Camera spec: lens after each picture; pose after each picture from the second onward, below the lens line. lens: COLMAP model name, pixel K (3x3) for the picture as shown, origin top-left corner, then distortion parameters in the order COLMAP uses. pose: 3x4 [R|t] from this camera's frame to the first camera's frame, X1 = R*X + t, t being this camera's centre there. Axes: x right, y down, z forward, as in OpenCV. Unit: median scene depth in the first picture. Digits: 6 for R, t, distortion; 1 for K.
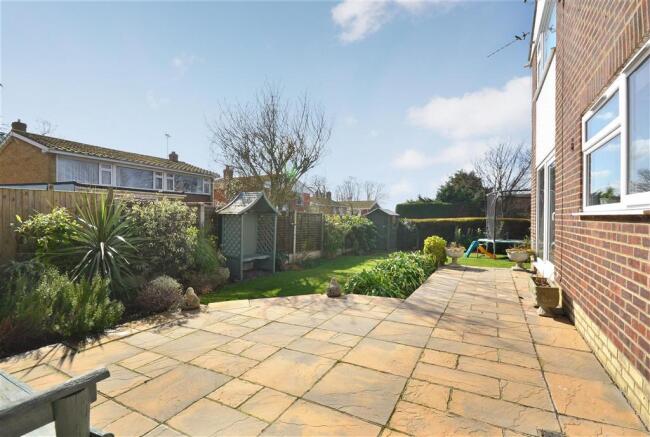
lens RADIAL K [[298.0, 0, 326.5], [0, 298.0, 217.1], [0, 0, 1]] dist [-0.000017, -0.000046]
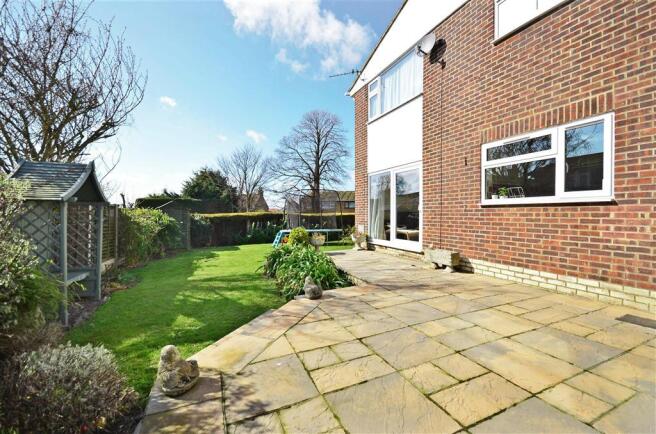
lens RADIAL K [[285.3, 0, 327.9], [0, 285.3, 214.9], [0, 0, 1]] dist [-0.003200, -0.000304]
pose [[0.608742, -0.005807, 0.793347, -0.722335], [0.003931, 0.999983, 0.004303, 0.030003], [-0.793358, 0.000500, 0.608755, 0.568906]]
